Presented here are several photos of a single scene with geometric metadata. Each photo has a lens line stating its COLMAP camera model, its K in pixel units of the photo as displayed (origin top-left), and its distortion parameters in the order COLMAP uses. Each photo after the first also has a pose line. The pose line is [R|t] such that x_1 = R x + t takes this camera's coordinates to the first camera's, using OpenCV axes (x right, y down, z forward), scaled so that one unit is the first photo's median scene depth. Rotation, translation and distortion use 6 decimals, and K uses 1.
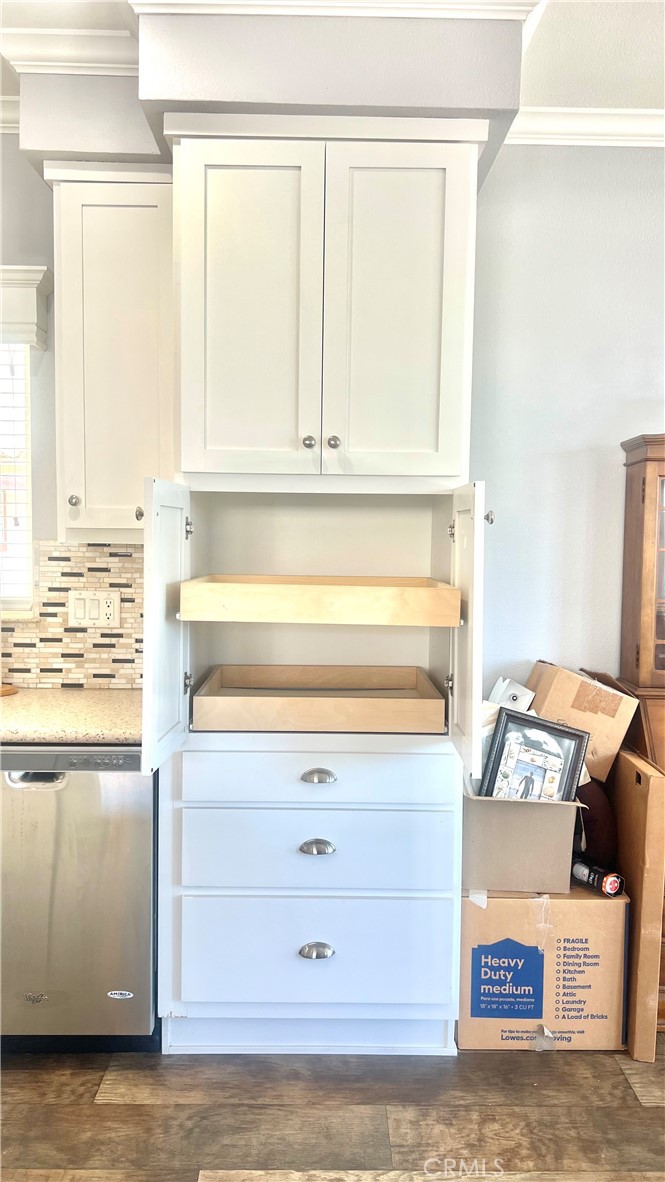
lens RADIAL K [[889.0, 0, 341.3], [0, 889.0, 588.9], [0, 0, 1]] dist [0.055596, -0.047222]
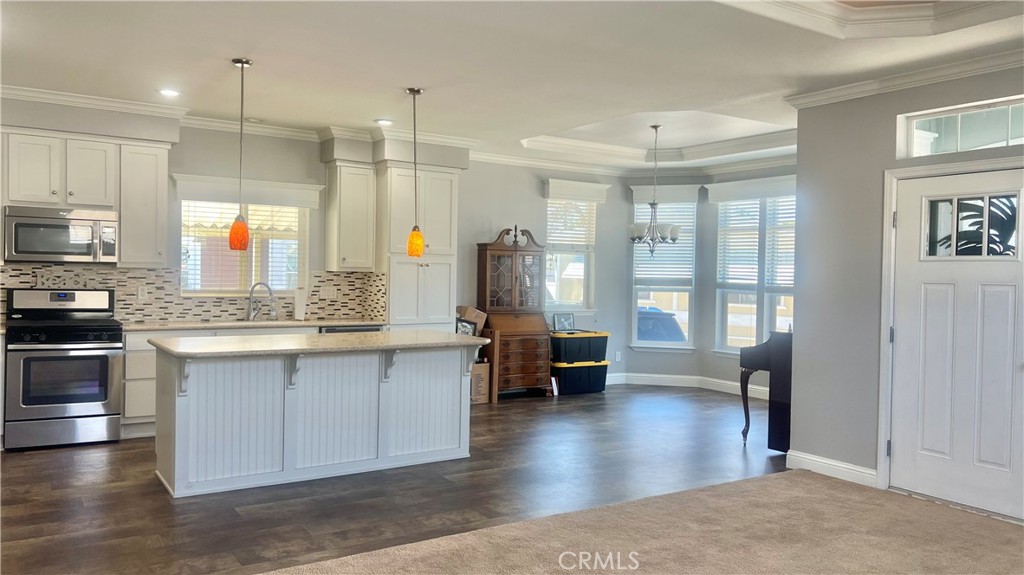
lens RADIAL K [[770.2, 0, 514.7], [0, 770.2, 288.4], [0, 0, 1]] dist [0.055596, -0.047222]
pose [[0.841786, -0.006892, 0.539768, -1.237281], [0.027912, 0.999137, -0.030772, 0.112947], [-0.539090, 0.040969, 0.841251, -1.672803]]
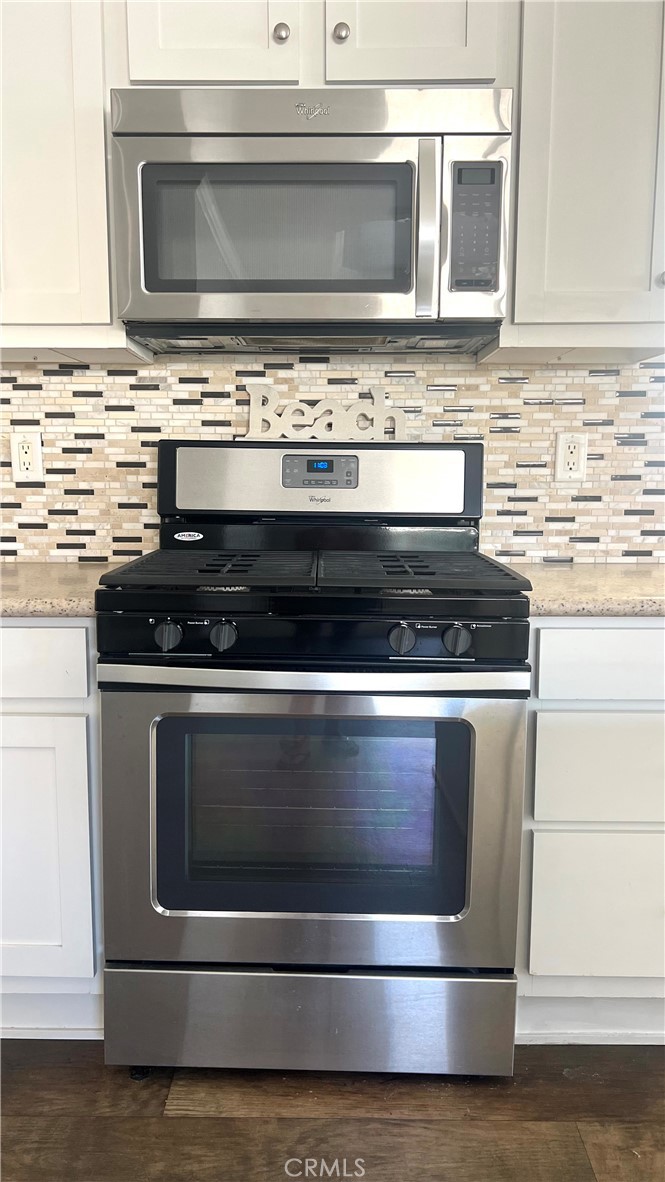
lens RADIAL K [[889.0, 0, 324.6], [0, 889.0, 588.9], [0, 0, 1]] dist [0.055596, -0.047222]
pose [[0.999556, -0.007684, -0.028789, -1.093388], [0.009648, 0.997590, 0.068705, 0.077082], [0.028191, -0.068952, 0.997222, 0.251971]]
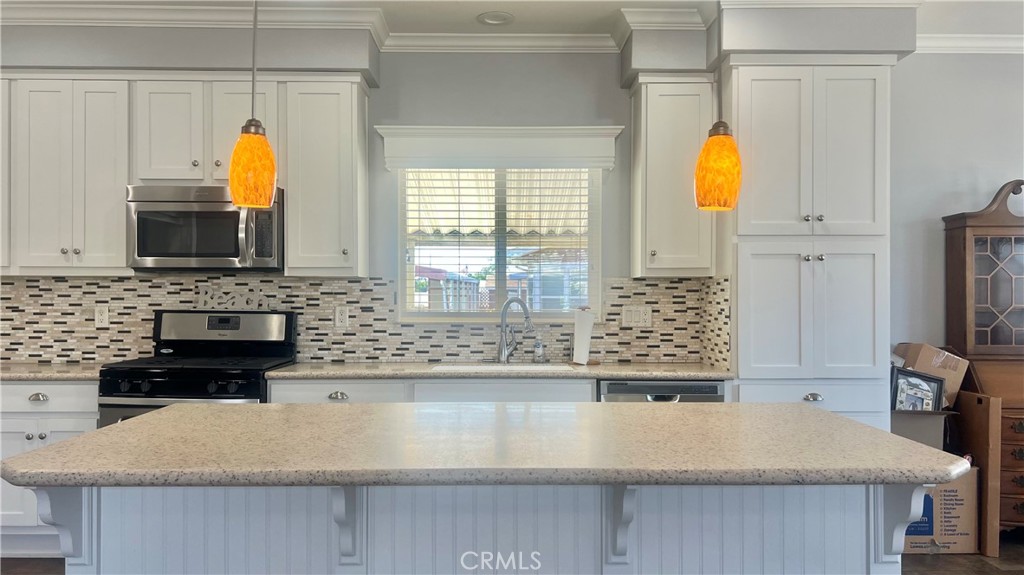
lens RADIAL K [[770.2, 0, 513.0], [0, 770.2, 296.9], [0, 0, 1]] dist [0.055596, -0.047222]
pose [[0.999932, -0.011067, -0.003732, -0.540010], [0.010780, 0.997506, -0.069760, 0.091593], [0.004495, 0.069716, 0.997557, -0.530128]]
